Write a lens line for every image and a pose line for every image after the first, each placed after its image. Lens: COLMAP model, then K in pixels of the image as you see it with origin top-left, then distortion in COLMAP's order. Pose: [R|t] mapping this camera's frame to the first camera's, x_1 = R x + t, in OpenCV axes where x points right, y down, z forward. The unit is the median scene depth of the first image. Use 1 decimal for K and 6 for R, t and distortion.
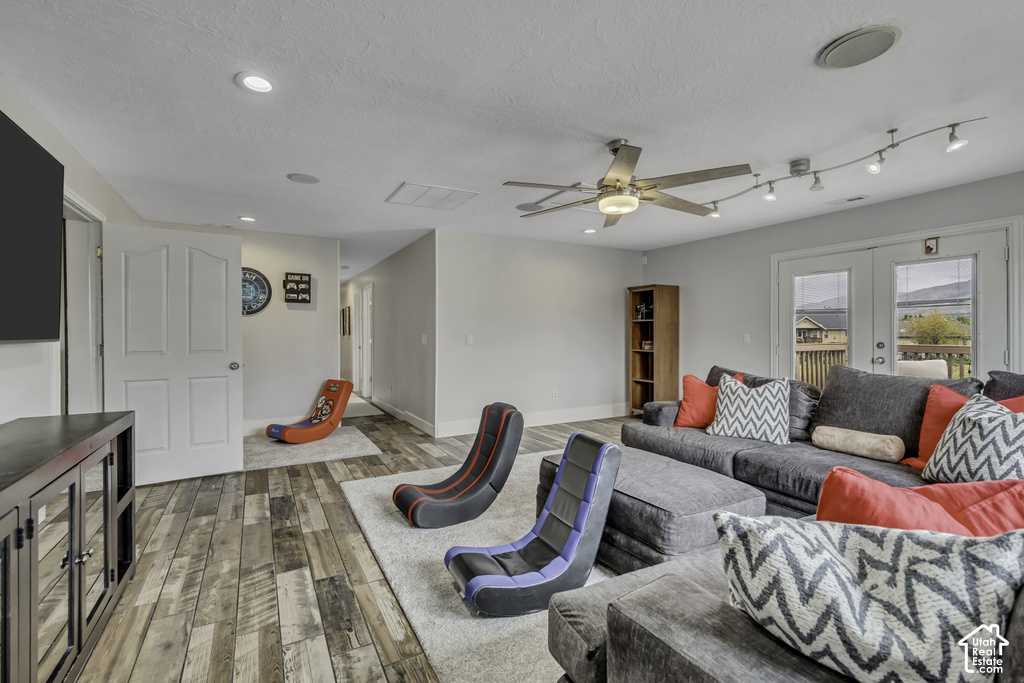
lens RADIAL K [[453.1, 0, 509.7], [0, 453.1, 334.8], [0, 0, 1]] dist [-0.010876, -0.000697]
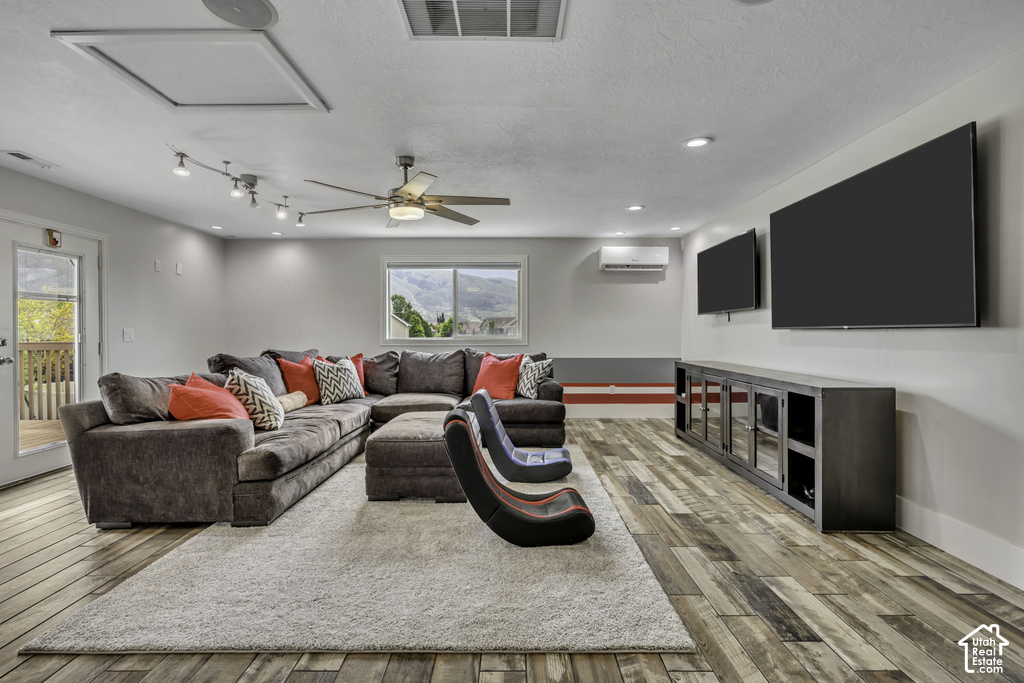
lens RADIAL K [[453.1, 0, 509.7], [0, 453.1, 334.8], [0, 0, 1]] dist [-0.010876, -0.000697]
pose [[-0.872309, 0.002253, 0.488949, -0.642394], [0.005941, 0.999964, 0.005991, 0.018718], [-0.488918, 0.008131, -0.872292, 2.190393]]
